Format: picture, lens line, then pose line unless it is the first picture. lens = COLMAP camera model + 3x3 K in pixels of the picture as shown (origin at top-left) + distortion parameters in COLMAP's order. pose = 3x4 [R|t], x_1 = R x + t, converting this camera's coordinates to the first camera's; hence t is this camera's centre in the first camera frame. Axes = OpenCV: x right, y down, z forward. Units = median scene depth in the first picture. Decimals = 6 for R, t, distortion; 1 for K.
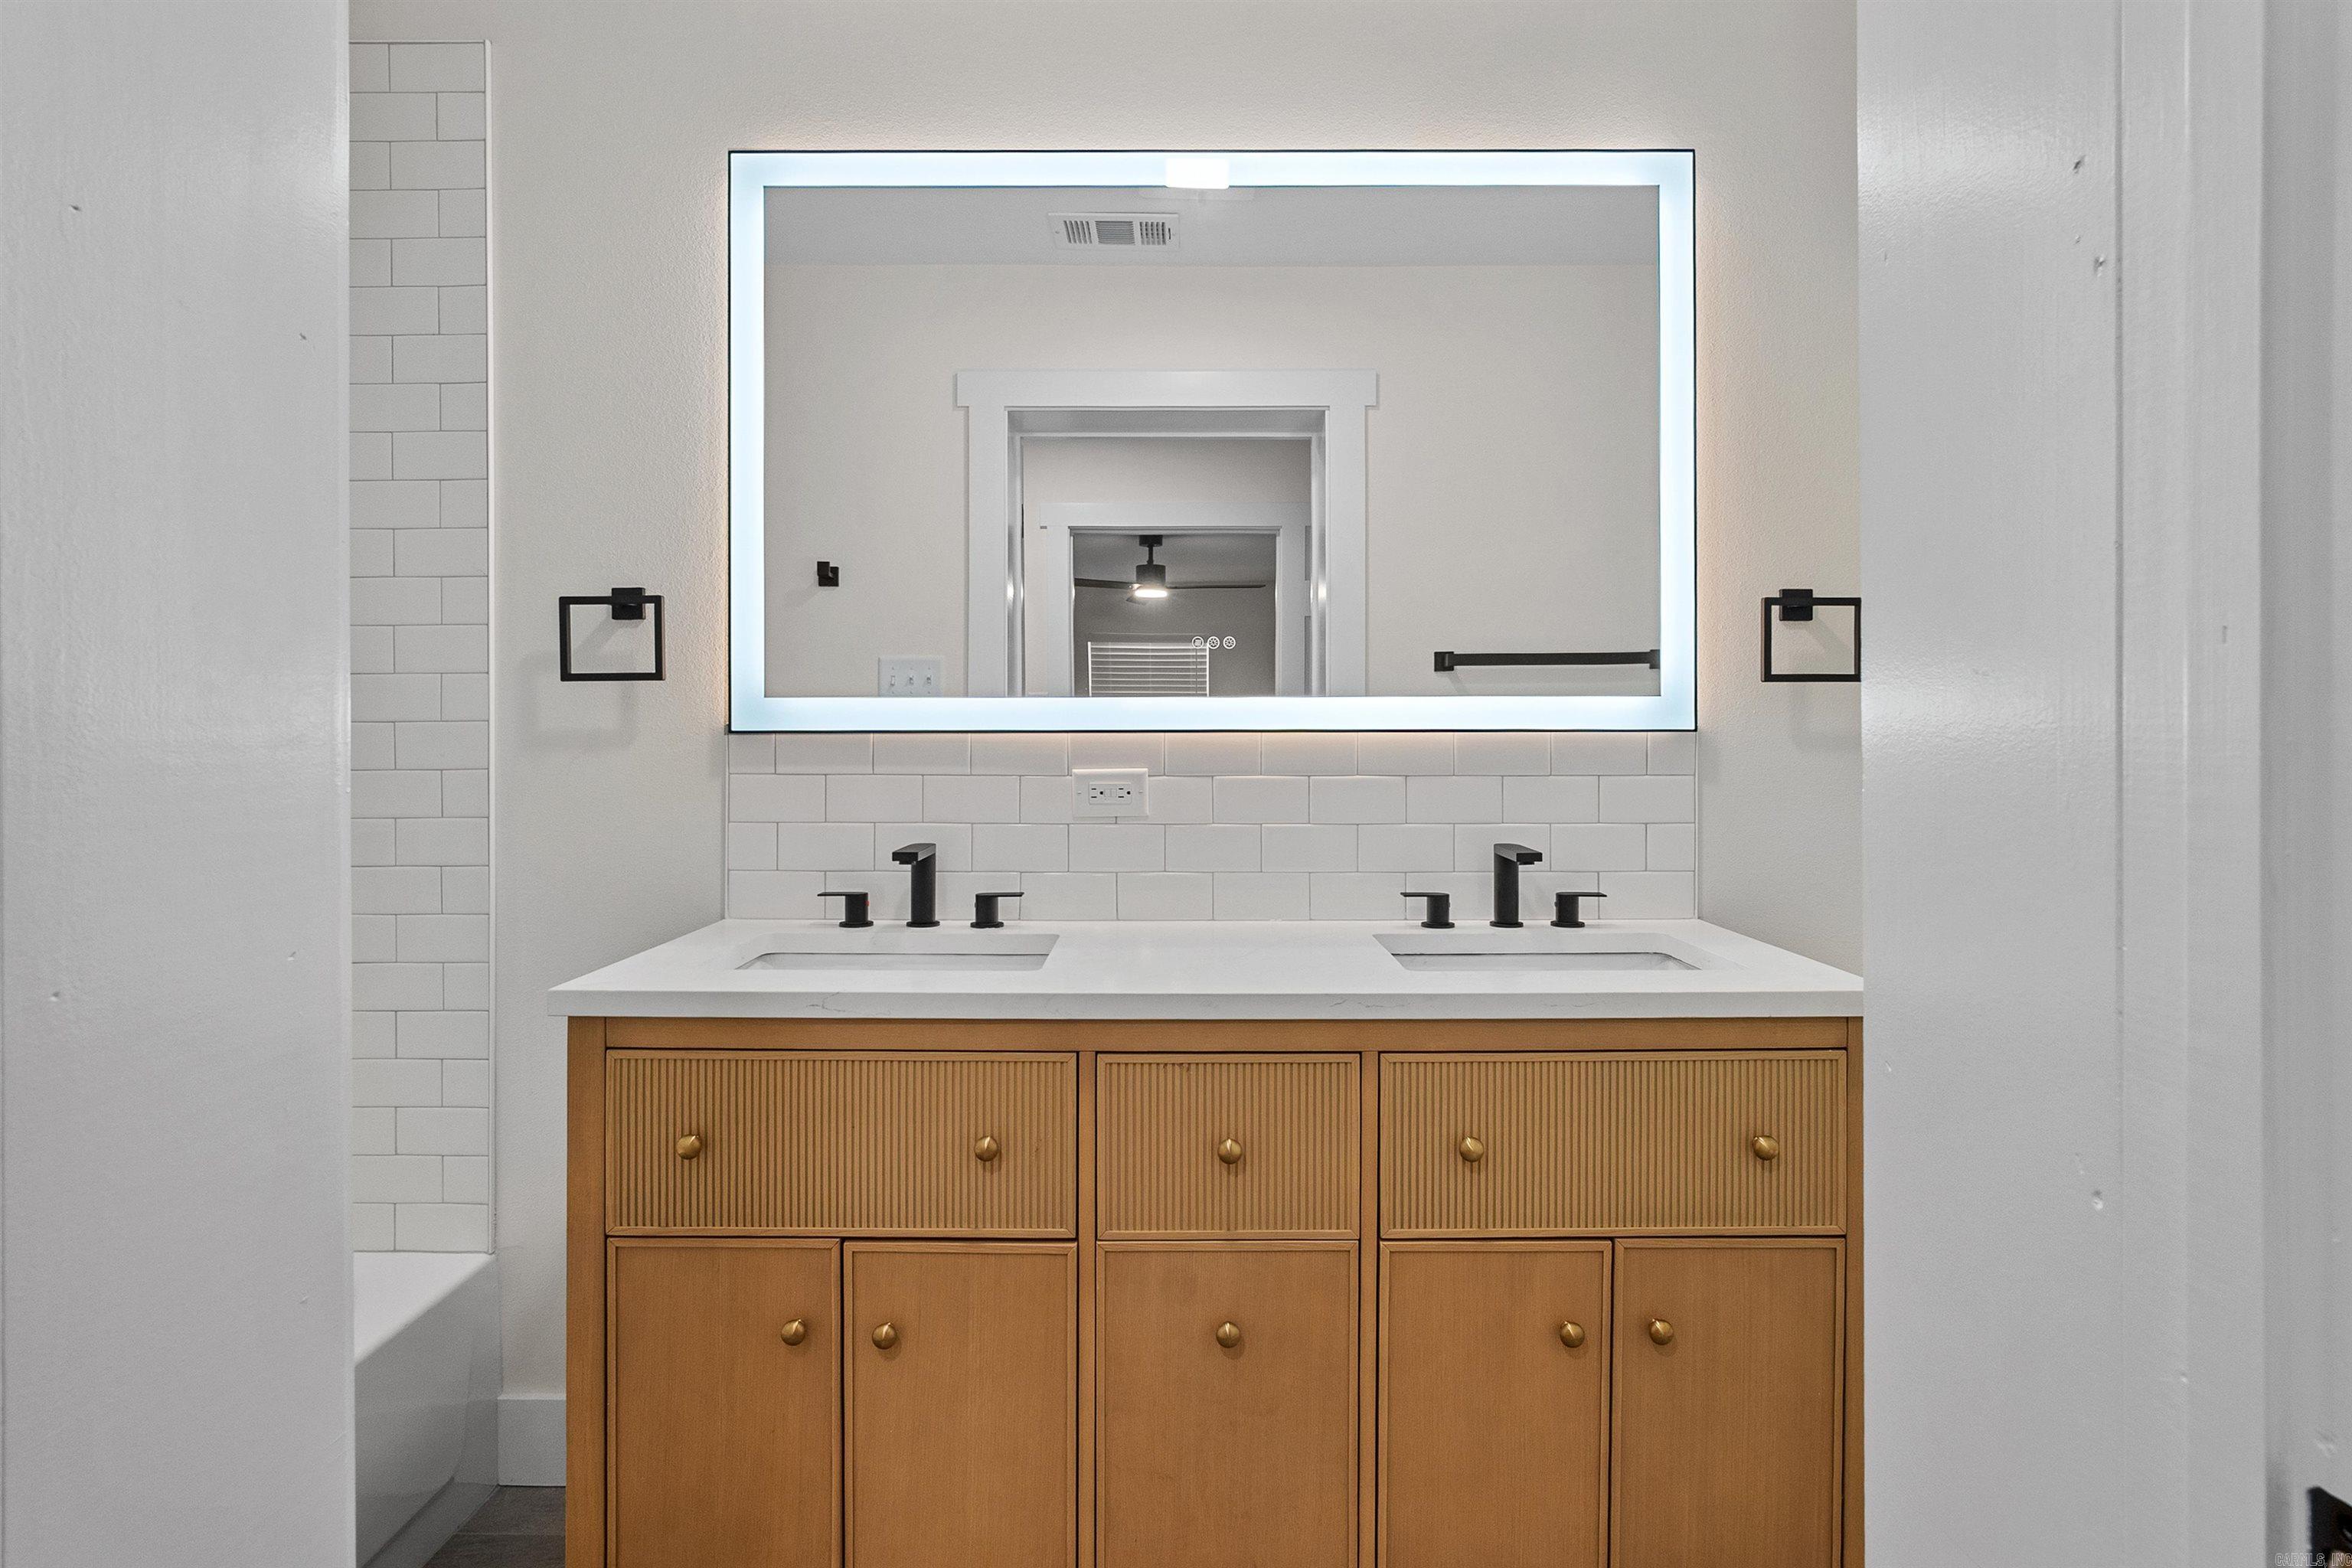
lens RADIAL K [[1248.2, 0, 1195.9], [0, 1248.2, 746.3], [0, 0, 1]] dist [-0.013831, 0.001139]
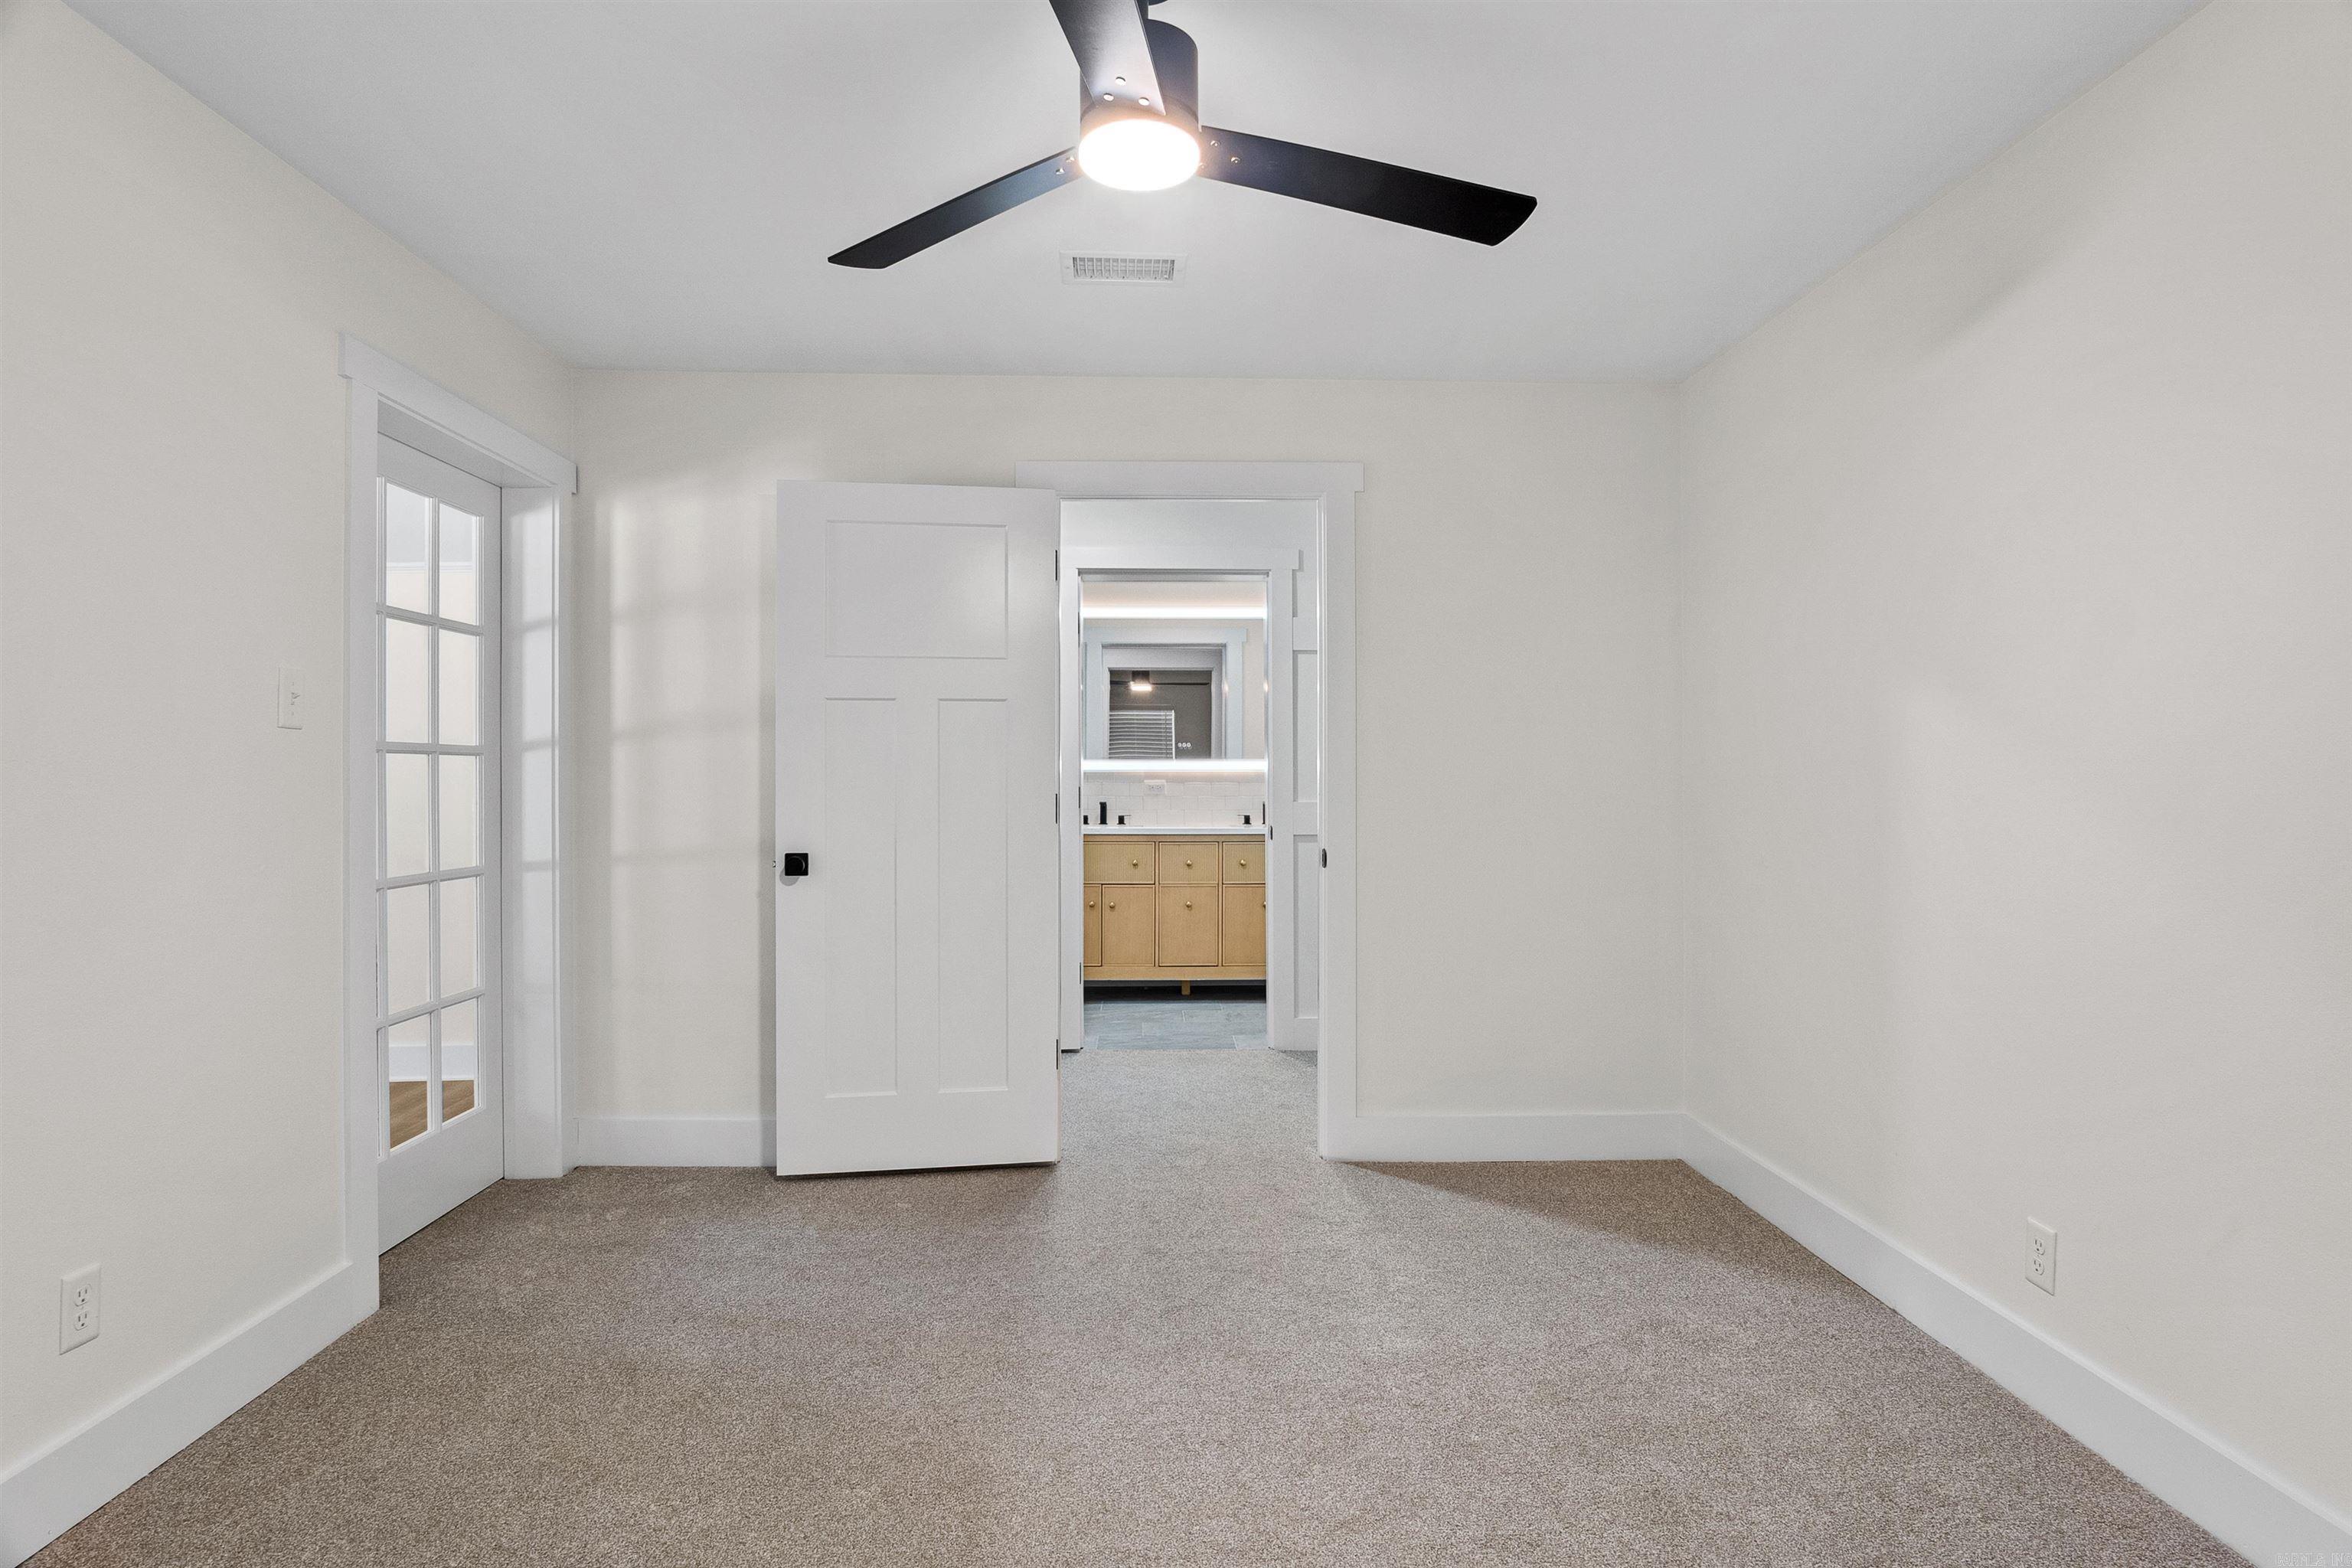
lens RADIAL K [[1276.2, 0, 1176.0], [0, 1276.2, 784.0], [0, 0, 1]] dist [-0.022573, 0.001644]
pose [[0.999788, 0.004814, 0.020023, -0.084728], [-0.004814, 0.999988, -0.000045, 0.027257], [-0.020023, -0.000051, 0.999800, -2.675914]]
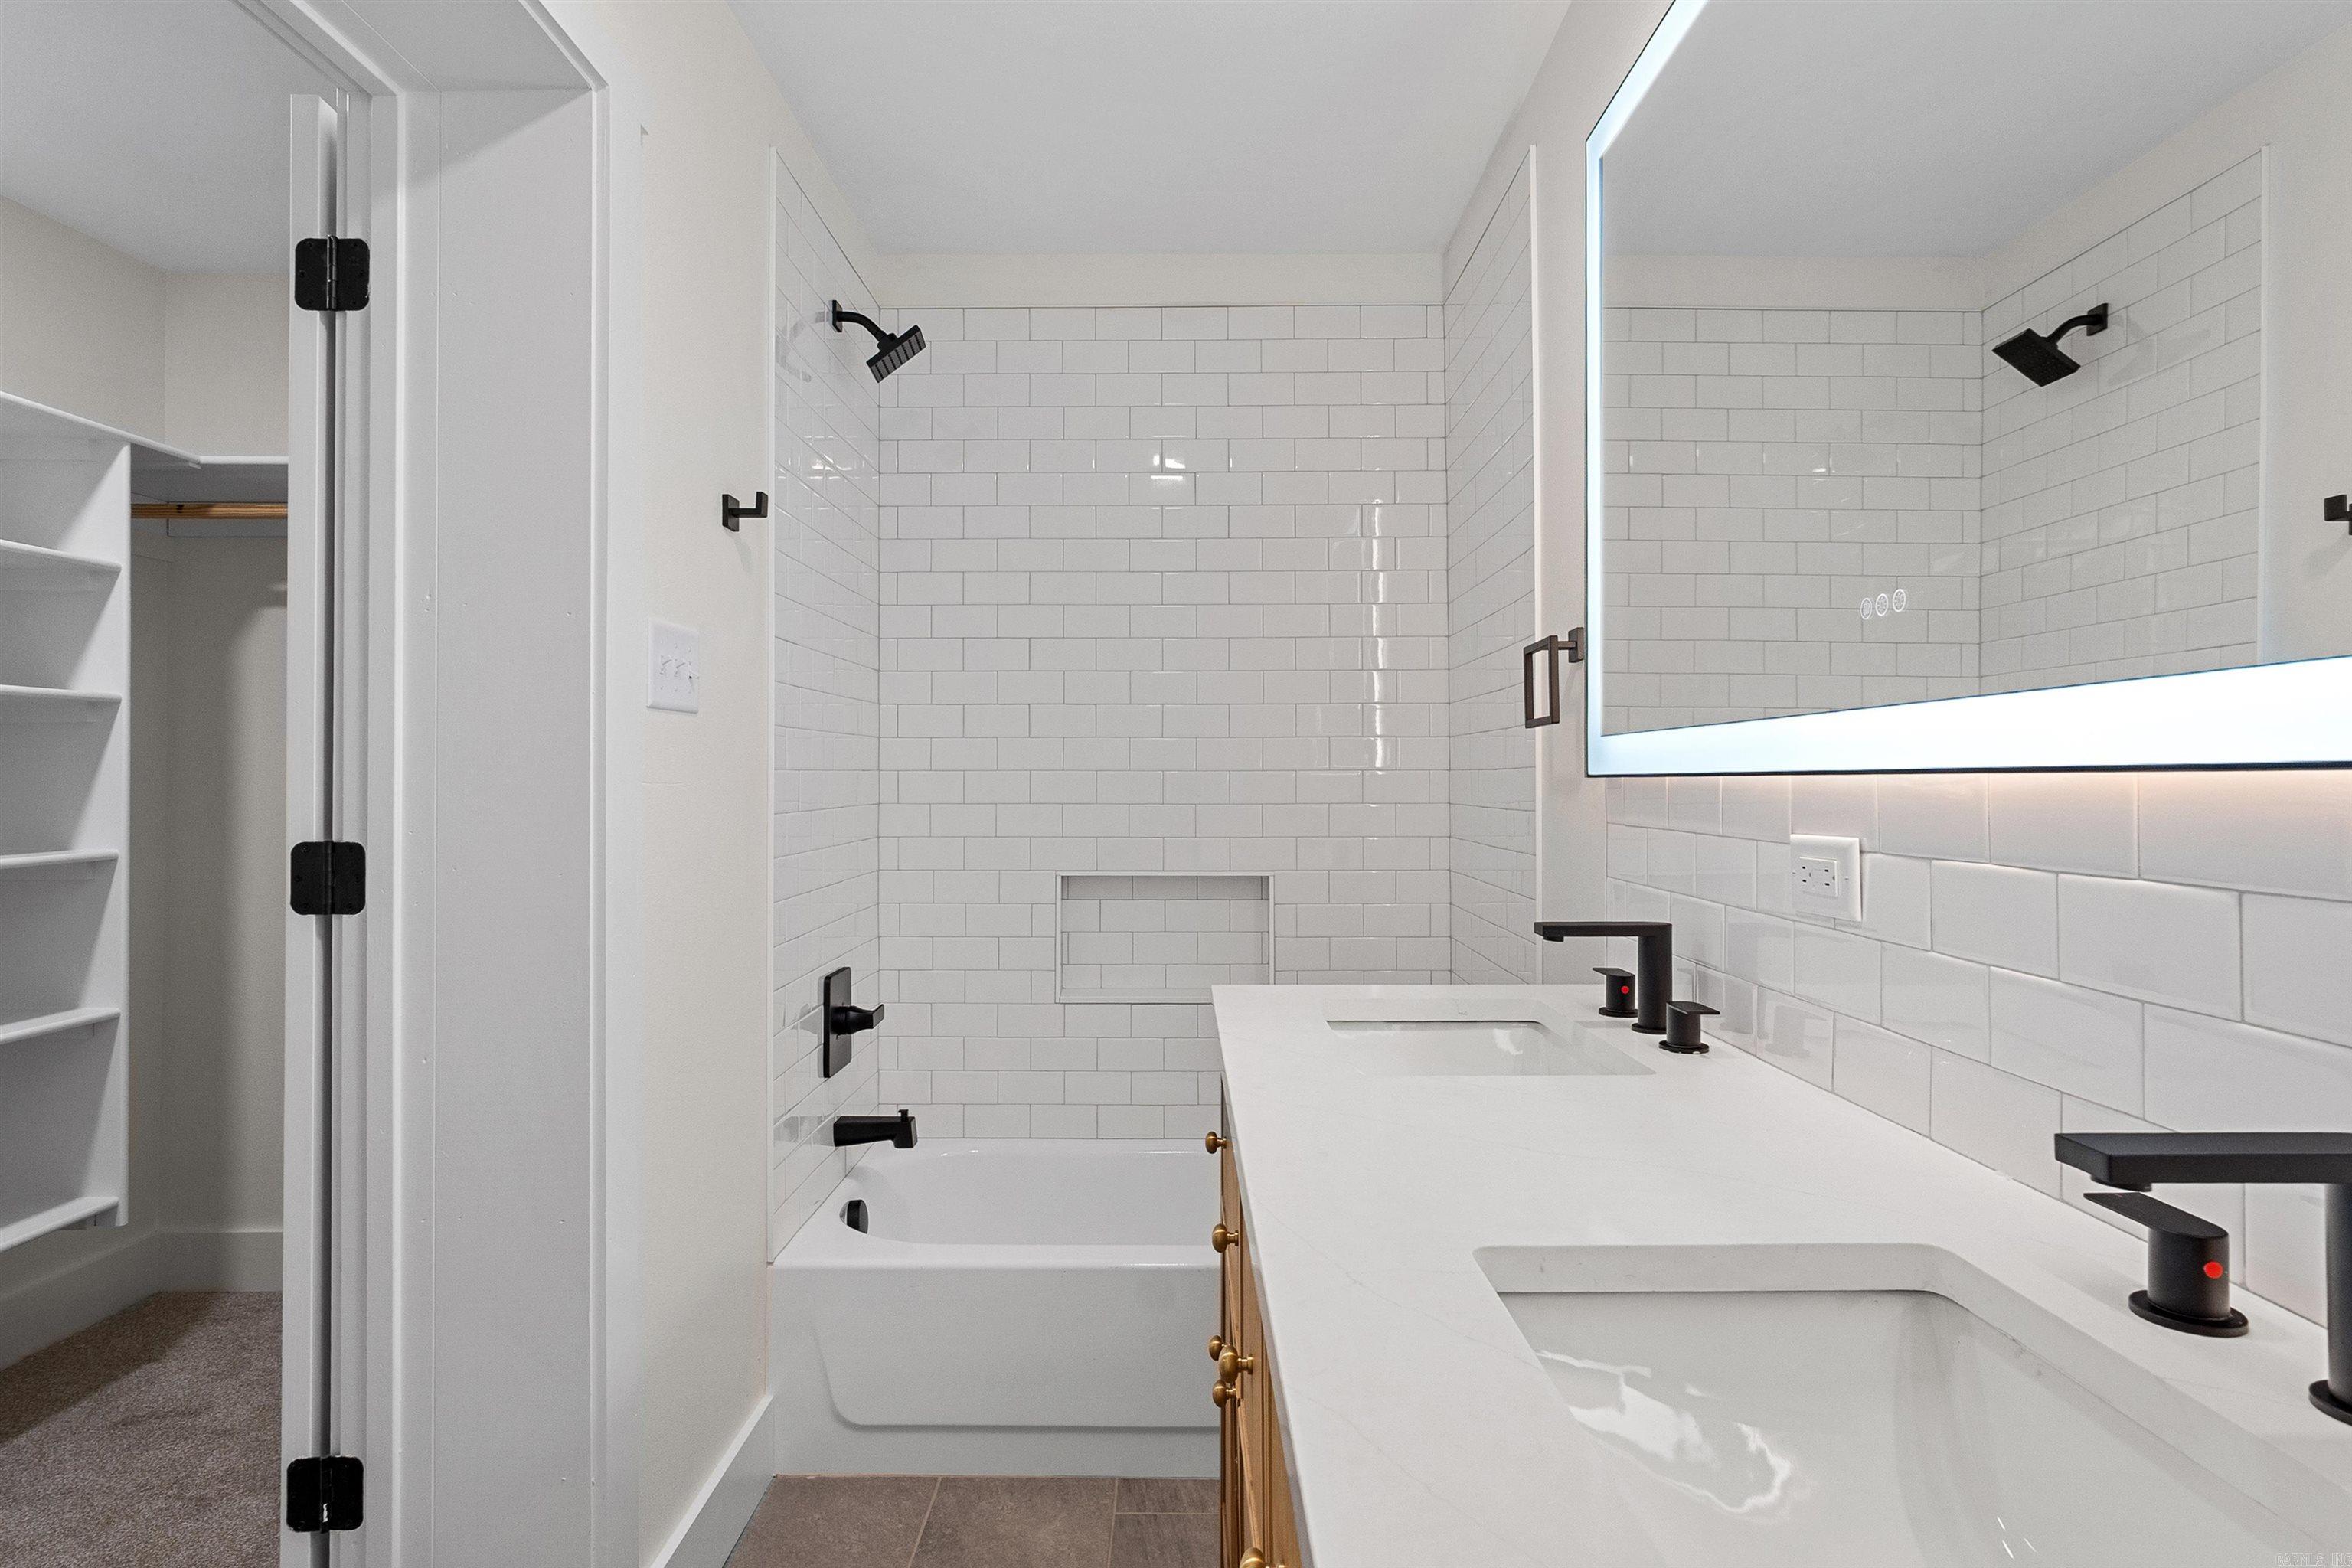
lens RADIAL K [[1258.5, 0, 1176.4], [0, 1258.5, 769.7], [0, 0, 1]] dist [-0.027759, 0.006779]
pose [[-0.005082, -0.008406, -0.999952, 0.544051], [-0.003786, 0.999958, -0.008387, -0.007876], [0.999980, 0.003743, -0.005114, 0.712748]]
